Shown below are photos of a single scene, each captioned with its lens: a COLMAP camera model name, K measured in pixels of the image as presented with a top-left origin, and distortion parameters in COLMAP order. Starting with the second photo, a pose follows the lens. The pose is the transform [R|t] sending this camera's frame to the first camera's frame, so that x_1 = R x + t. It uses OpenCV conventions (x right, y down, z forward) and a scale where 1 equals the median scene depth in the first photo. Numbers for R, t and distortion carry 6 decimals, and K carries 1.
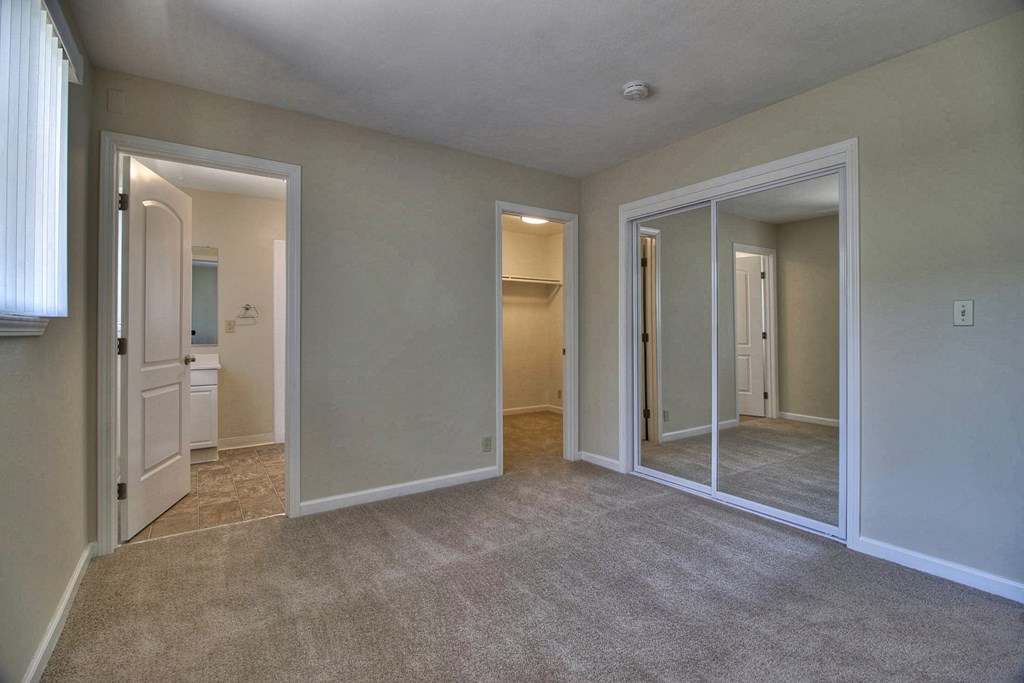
lens RADIAL K [[469.7, 0, 506.4], [0, 469.7, 329.5], [0, 0, 1]] dist [-0.002523, -0.000630]
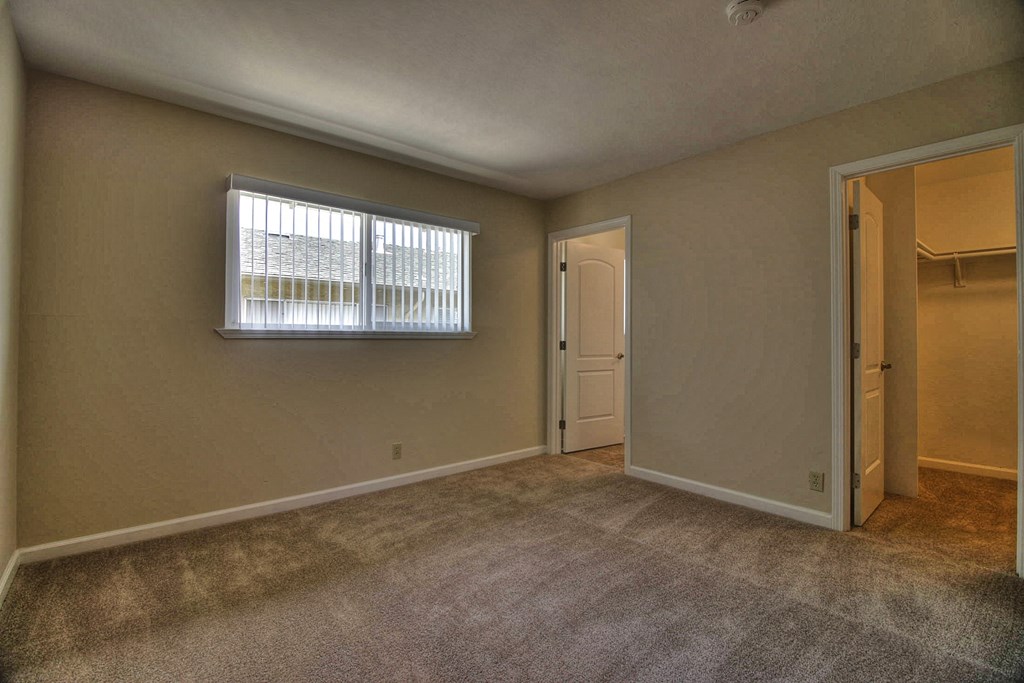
lens RADIAL K [[498.7, 0, 516.4], [0, 498.7, 327.6], [0, 0, 1]] dist [-0.019591, -0.000641]
pose [[0.116759, -0.006153, -0.993141, 0.979864], [0.006920, 0.999962, -0.005382, -0.022384], [0.993136, -0.006244, 0.116797, 0.530591]]
